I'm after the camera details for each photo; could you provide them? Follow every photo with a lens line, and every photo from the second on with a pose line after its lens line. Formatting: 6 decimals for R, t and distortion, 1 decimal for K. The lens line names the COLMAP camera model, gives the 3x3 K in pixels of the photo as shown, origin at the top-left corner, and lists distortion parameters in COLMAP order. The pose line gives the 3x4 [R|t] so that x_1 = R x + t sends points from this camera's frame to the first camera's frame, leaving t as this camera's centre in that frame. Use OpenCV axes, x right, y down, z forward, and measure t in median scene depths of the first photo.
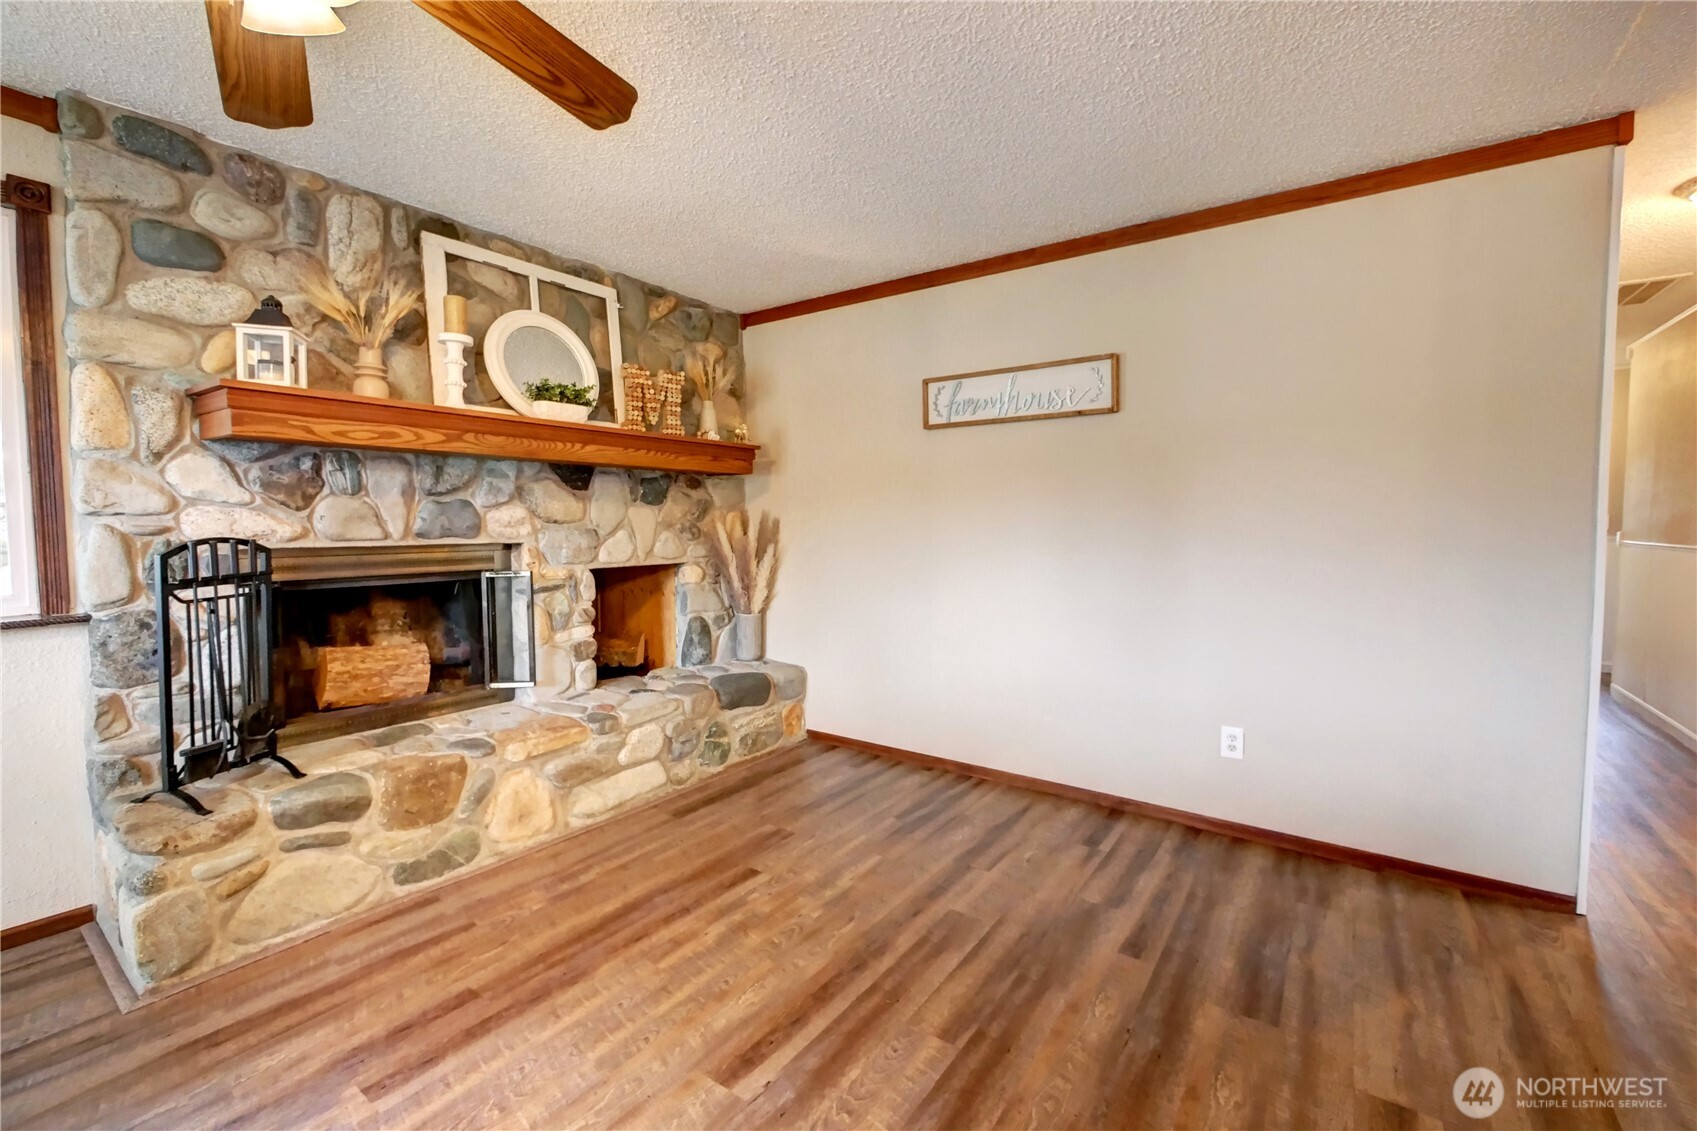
lens RADIAL K [[711.3, 0, 856.6], [0, 711.3, 555.2], [0, 0, 1]] dist [-0.007894, 0.000761]
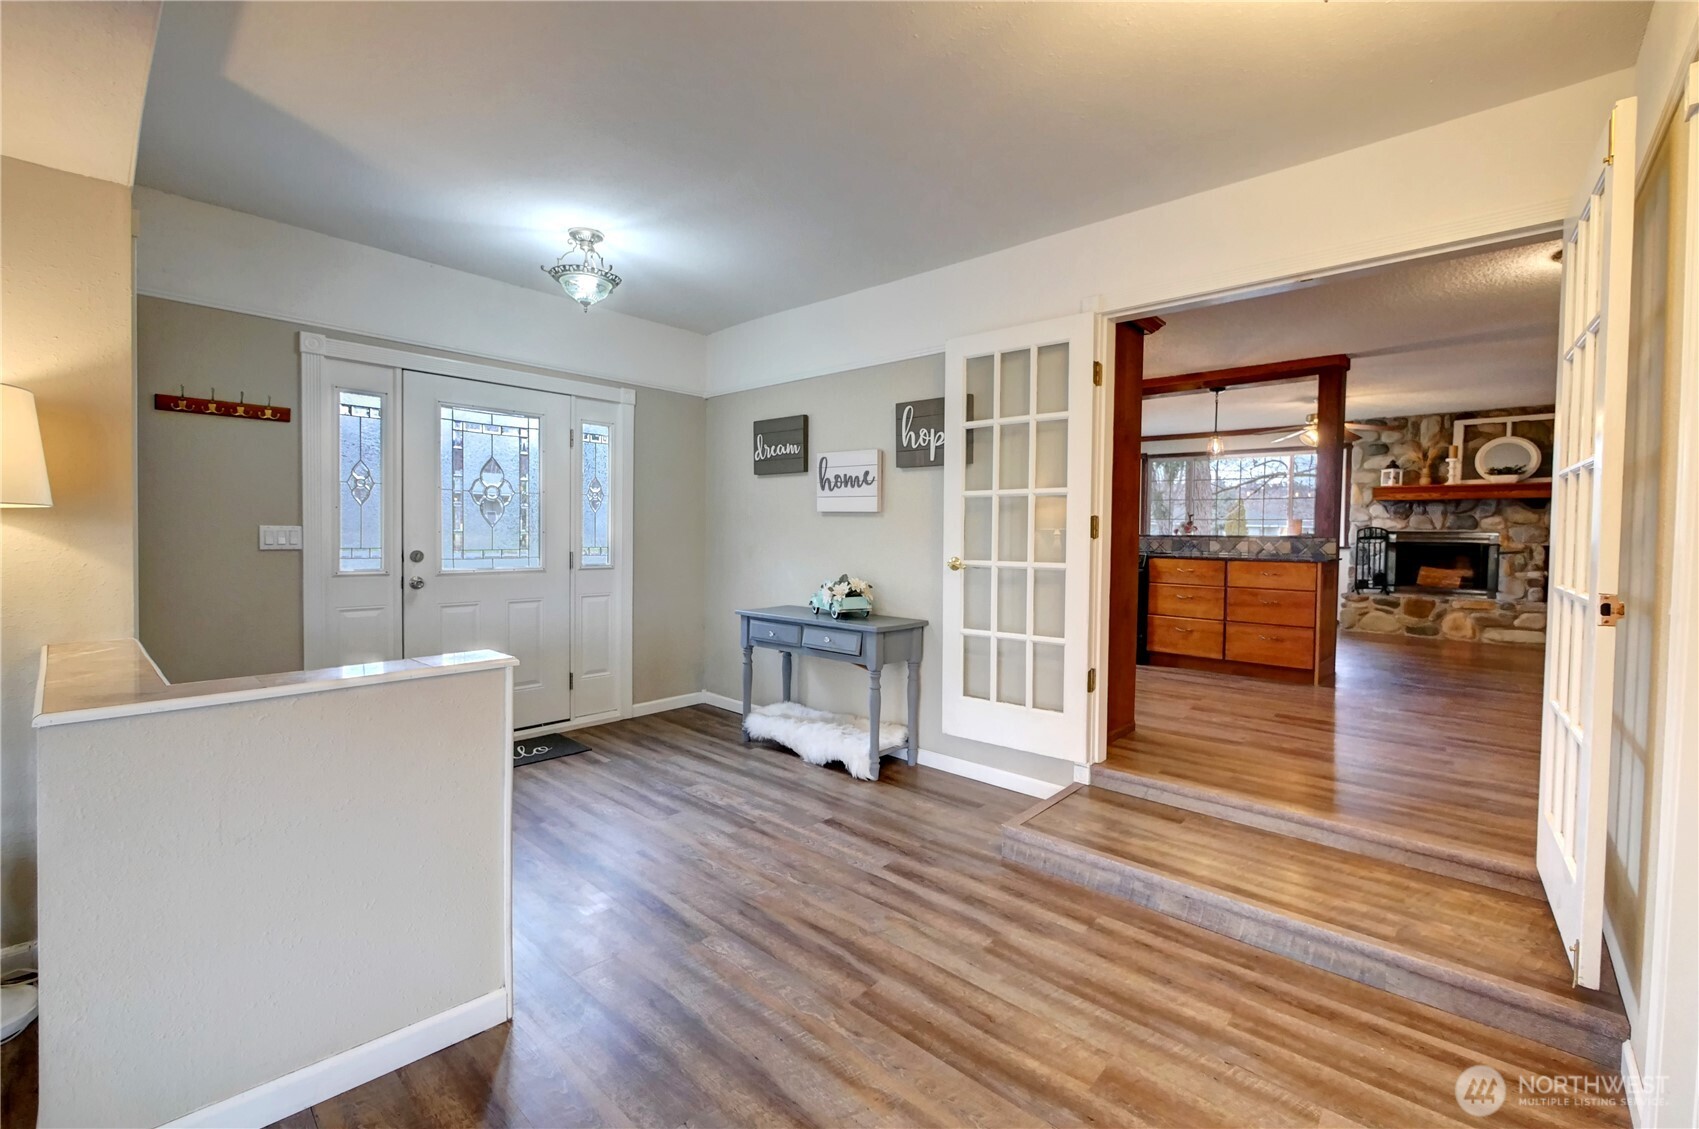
lens RADIAL K [[712.6, 0, 862.6], [0, 712.6, 555.2], [0, 0, 1]] dist [-0.005225, 0.000301]
pose [[-0.118081, 0.033949, -0.992423, 2.534821], [-0.060399, 0.997319, 0.041303, 0.106235], [0.991165, 0.064818, -0.115714, -1.000169]]
